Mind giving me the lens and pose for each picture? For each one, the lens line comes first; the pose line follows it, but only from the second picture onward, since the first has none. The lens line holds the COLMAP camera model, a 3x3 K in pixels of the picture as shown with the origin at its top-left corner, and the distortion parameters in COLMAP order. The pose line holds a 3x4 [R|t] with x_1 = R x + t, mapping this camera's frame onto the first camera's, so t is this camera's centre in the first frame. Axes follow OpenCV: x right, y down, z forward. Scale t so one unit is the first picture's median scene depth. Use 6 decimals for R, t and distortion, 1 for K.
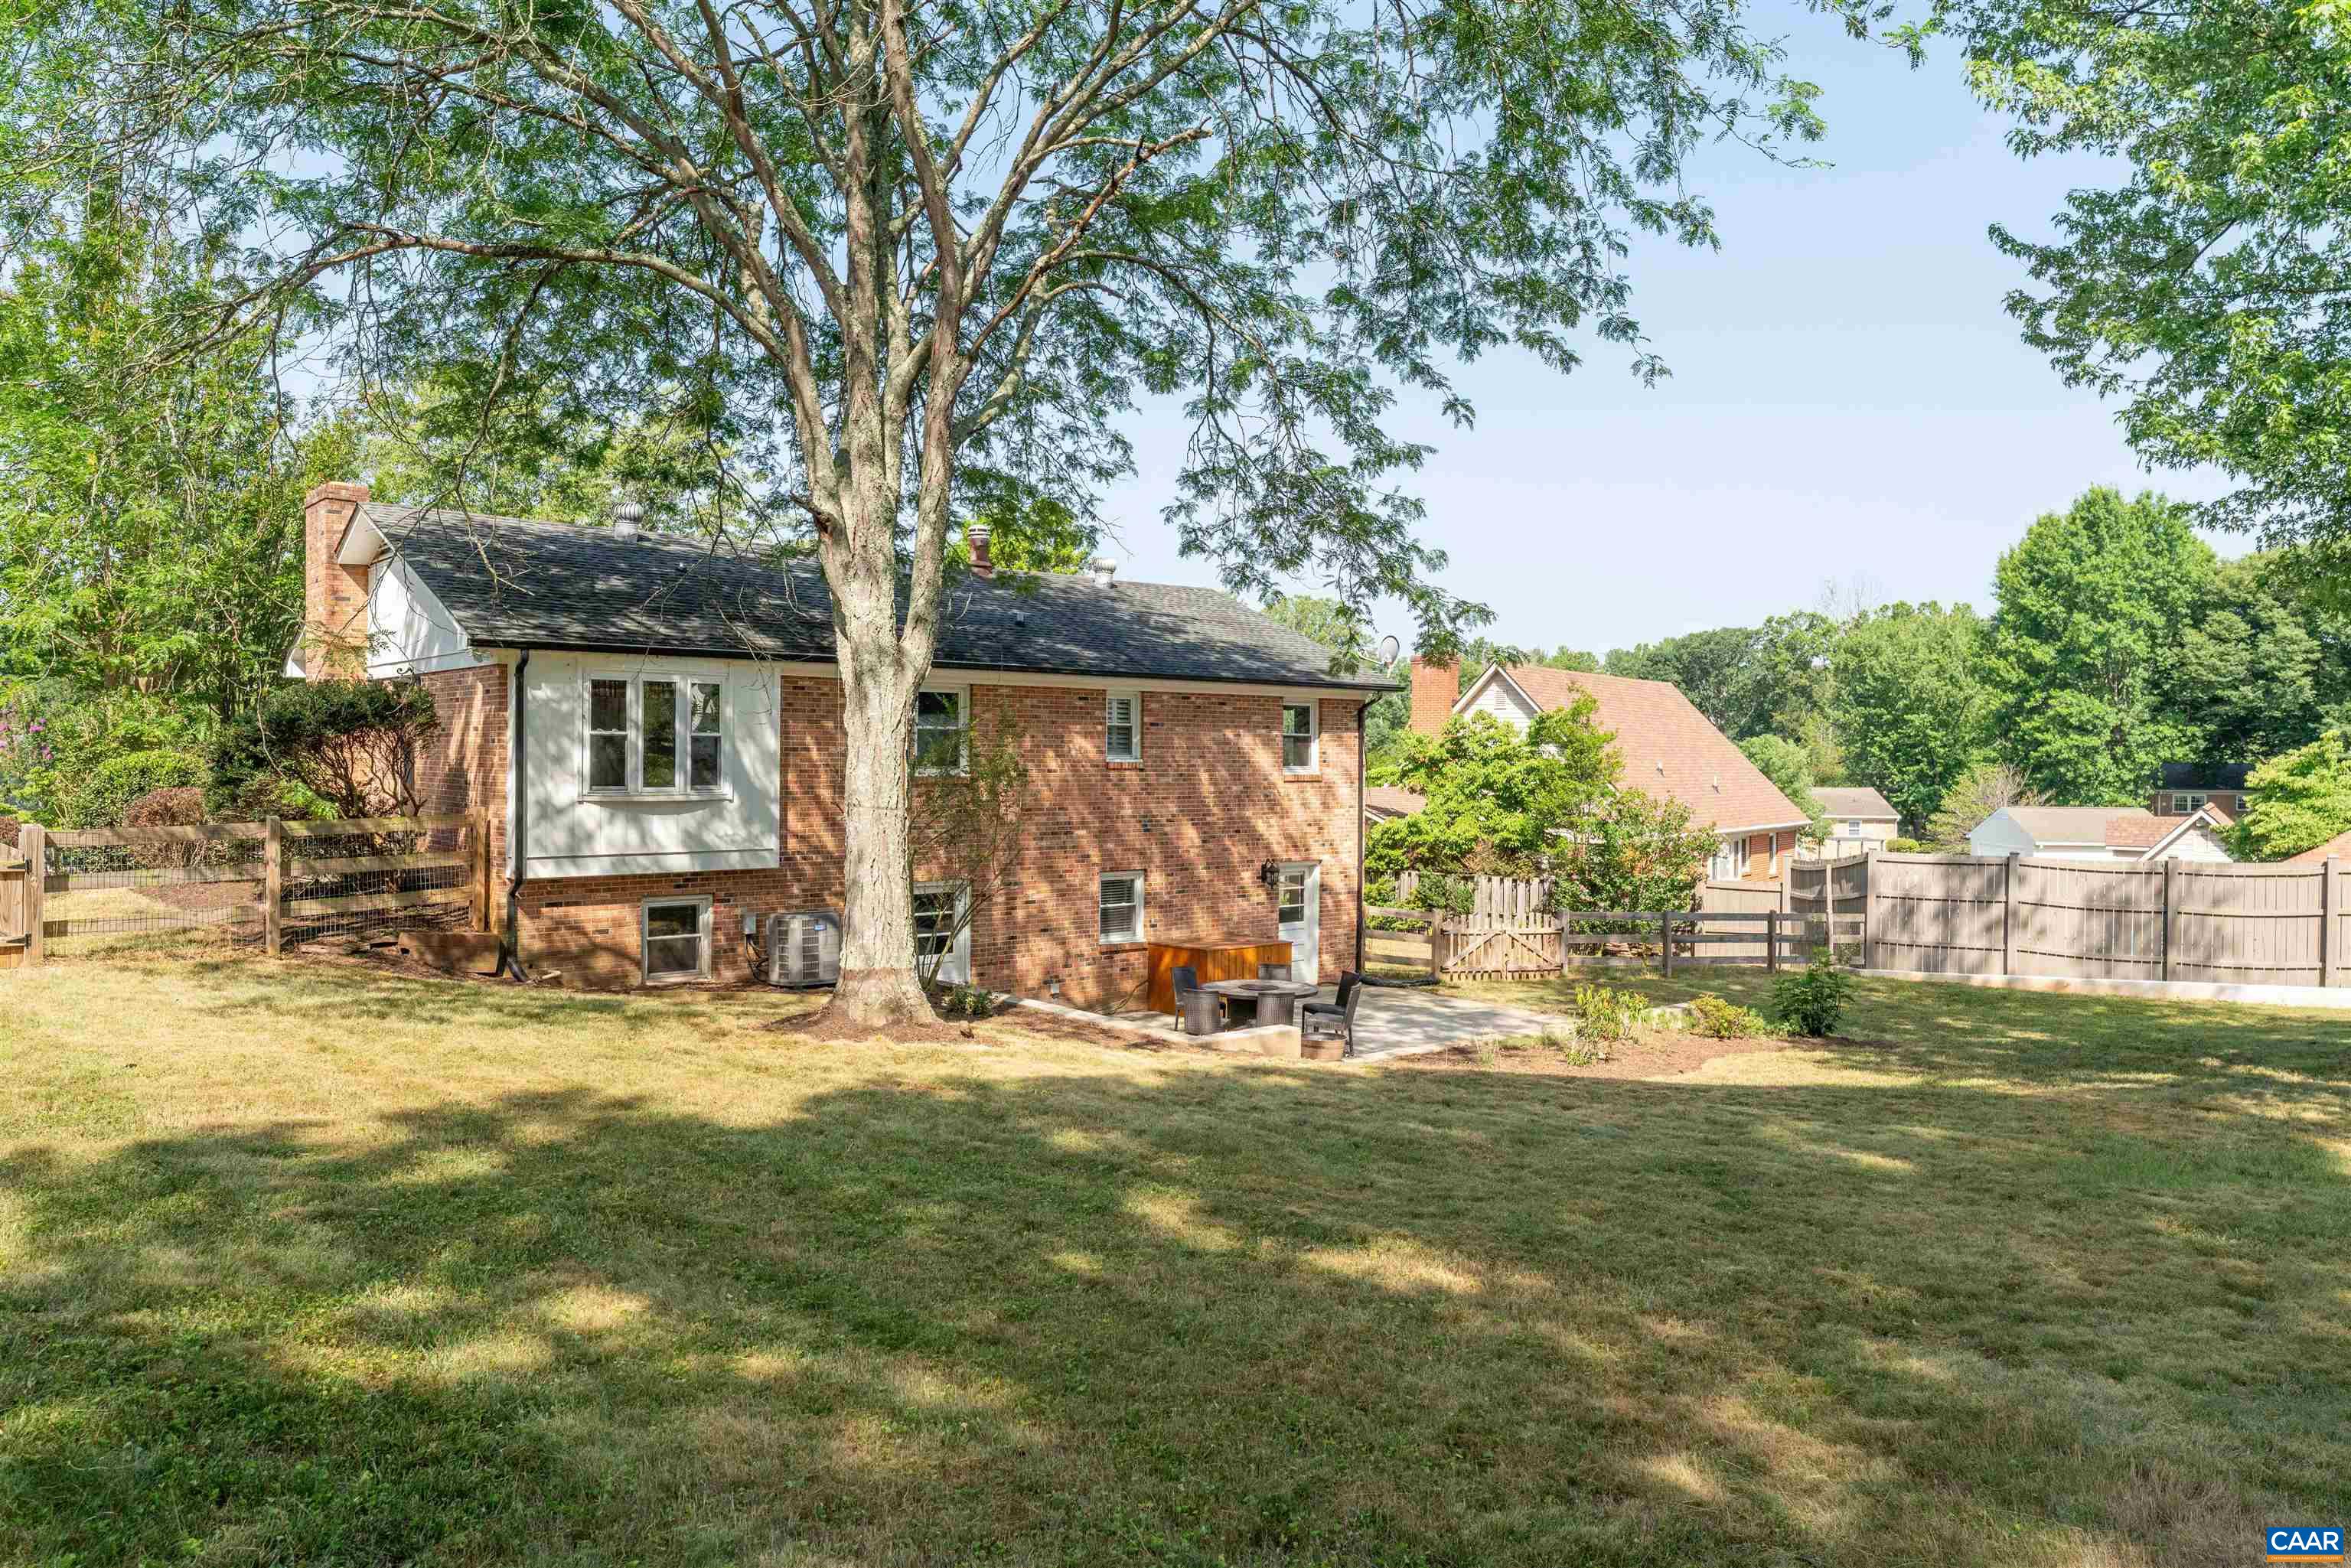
lens RADIAL K [[1558.3, 0, 1175.5], [0, 1558.3, 784.0], [0, 0, 1]] dist [-0.004664, 0.002862]
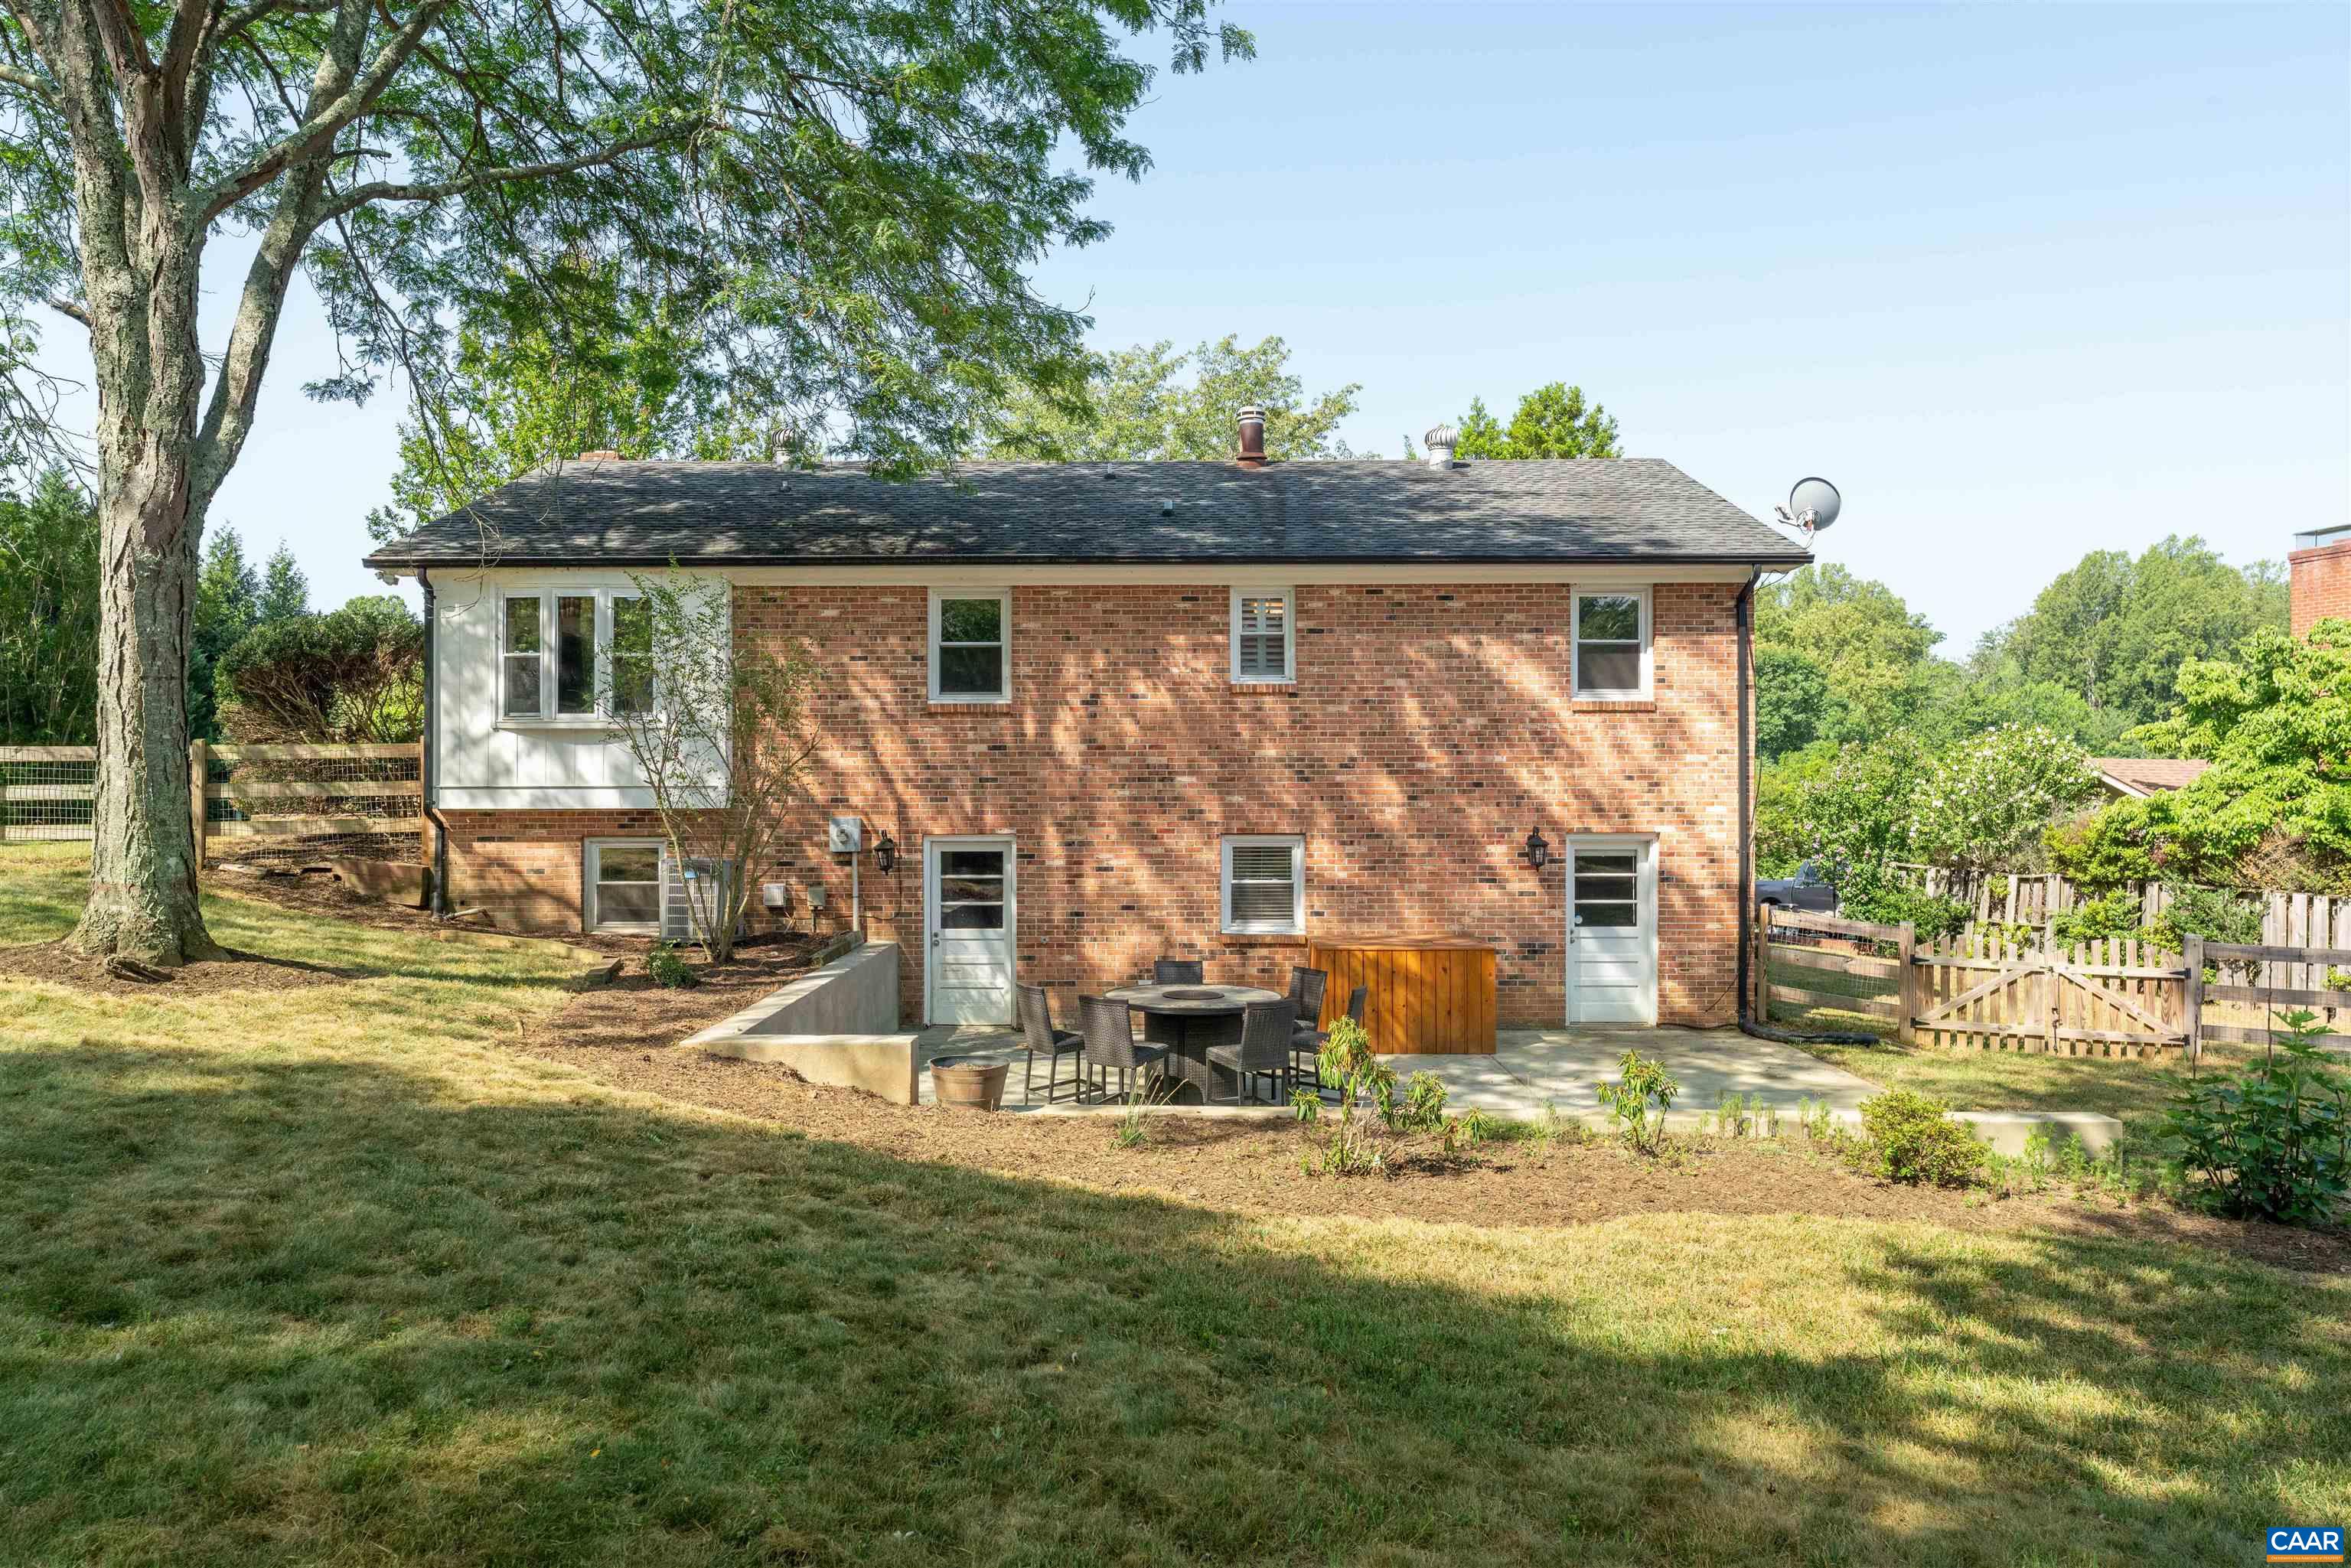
lens RADIAL K [[1538.0, 0, 1175.5], [0, 1538.0, 784.0], [0, 0, 1]] dist [0.000297, 0.001631]
pose [[0.756519, -0.009601, -0.653901, 0.399490], [-0.002966, 0.999832, -0.018111, 0.044945], [0.653965, 0.015640, 0.756363, 0.429918]]
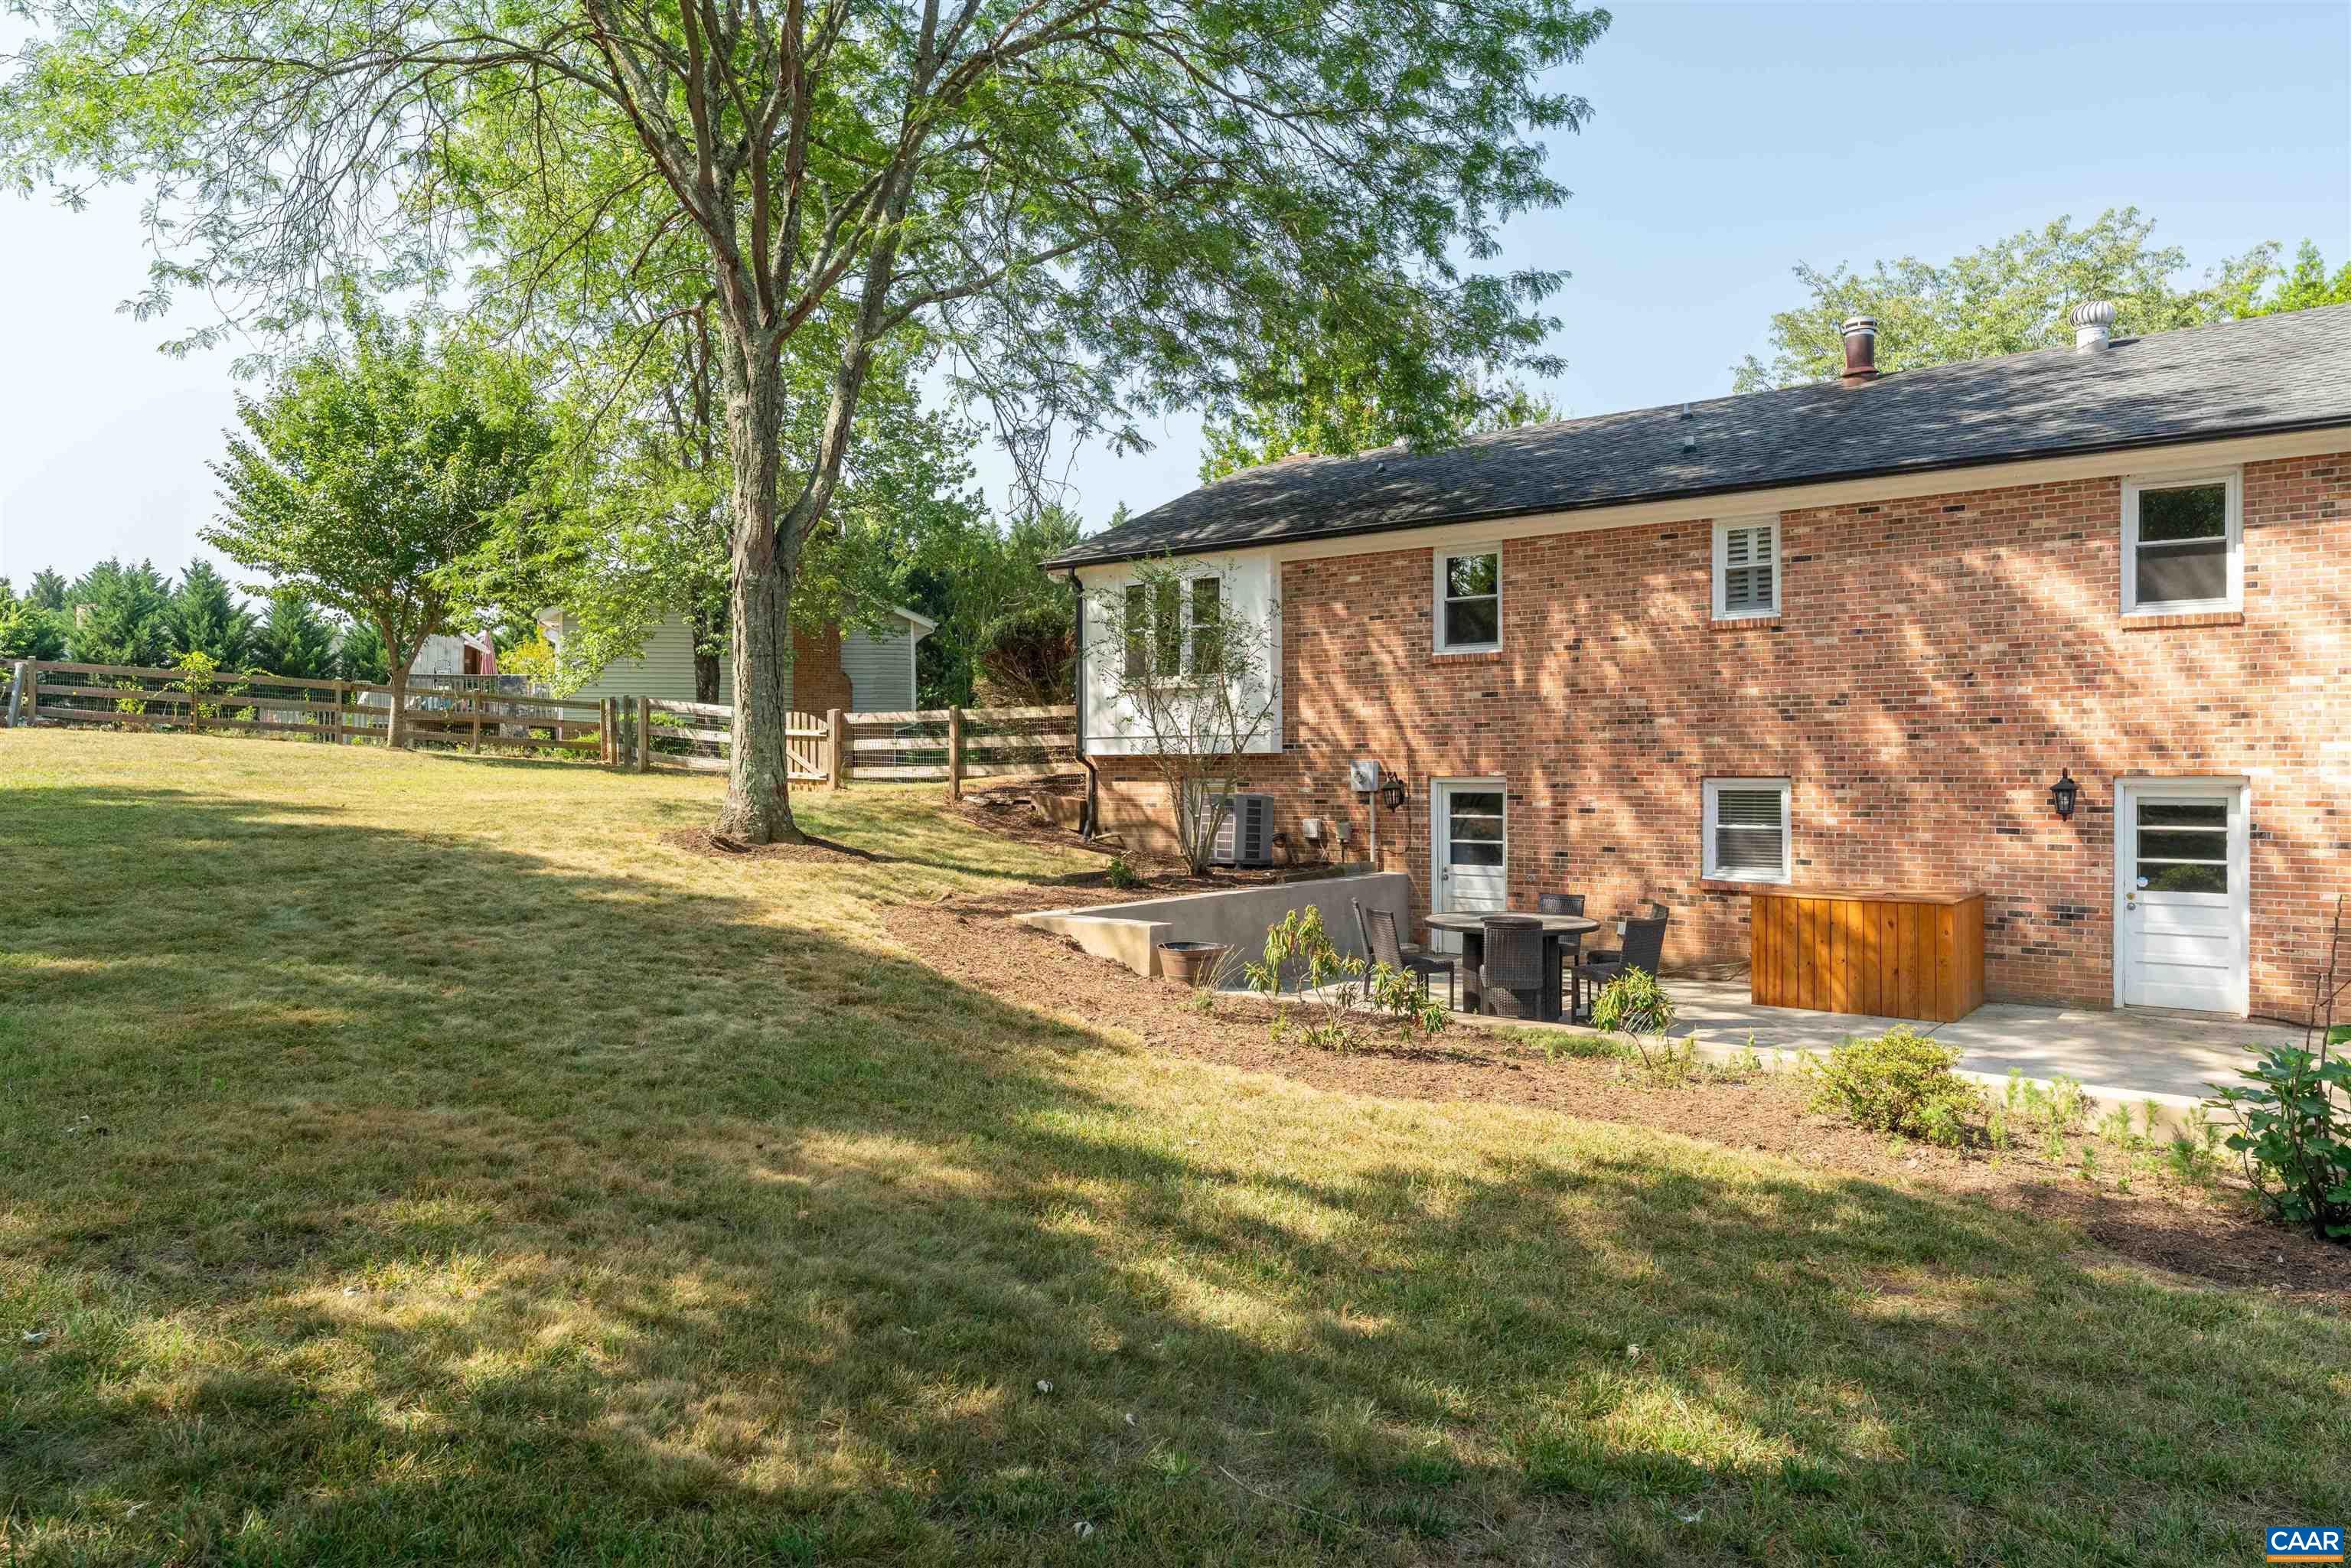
lens RADIAL K [[1558.3, 0, 1175.5], [0, 1558.3, 784.0], [0, 0, 1]] dist [-0.004664, 0.002862]
pose [[0.191304, 0.000873, -0.981530, 0.589552], [-0.011056, 0.999938, -0.001265, 0.061810], [0.981468, 0.011094, 0.191302, 0.616418]]
